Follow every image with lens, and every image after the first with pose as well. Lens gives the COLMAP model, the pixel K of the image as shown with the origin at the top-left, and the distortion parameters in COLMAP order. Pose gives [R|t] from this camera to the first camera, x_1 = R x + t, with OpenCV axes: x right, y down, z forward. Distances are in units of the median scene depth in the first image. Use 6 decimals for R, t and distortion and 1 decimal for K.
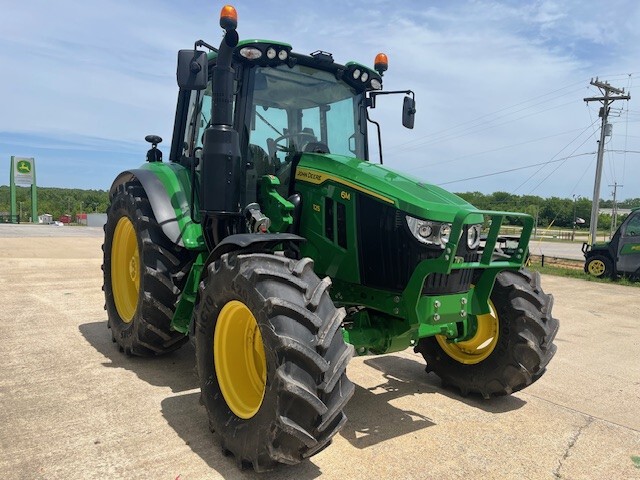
lens RADIAL K [[488.6, 0, 324.0], [0, 488.6, 241.3], [0, 0, 1]] dist [0.071736, -0.100252]
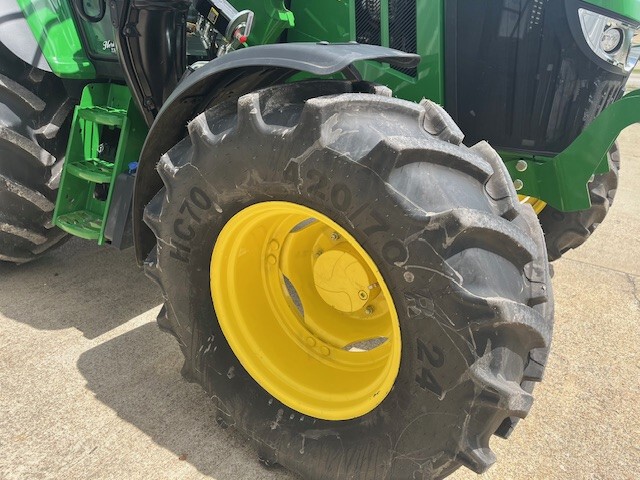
lens RADIAL K [[488.6, 0, 327.4], [0, 488.6, 230.2], [0, 0, 1]] dist [0.071736, -0.100252]
pose [[0.937263, -0.117343, 0.328283, -0.265149], [0.003827, 0.945059, 0.326878, -0.001226], [-0.348603, -0.305114, 0.886217, 0.520358]]
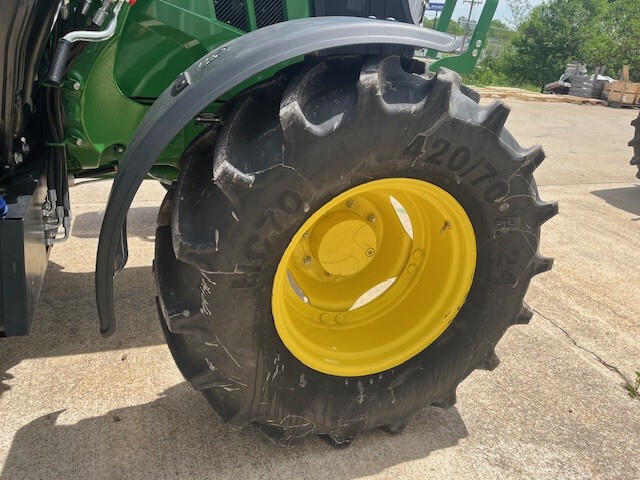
lens RADIAL K [[488.6, 0, 323.9], [0, 488.6, 234.4], [0, 0, 1]] dist [0.071736, -0.100252]
pose [[0.283240, -0.383738, 0.878931, -0.559599], [-0.017175, 0.914285, 0.404708, -0.015125], [-0.958895, -0.129725, 0.252371, 0.837776]]
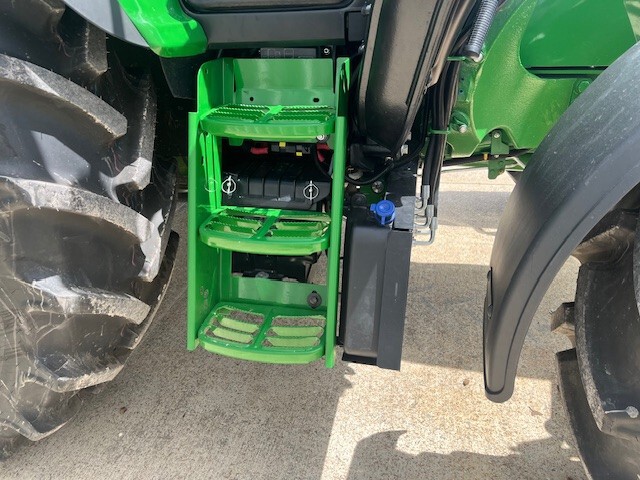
lens RADIAL K [[488.6, 0, 322.3], [0, 488.6, 235.1], [0, 0, 1]] dist [0.071736, -0.100252]
pose [[0.752344, -0.358967, 0.552378, -0.495409], [0.107983, 0.894355, 0.434129, -0.003248], [-0.649860, -0.266967, 0.711625, 0.980431]]
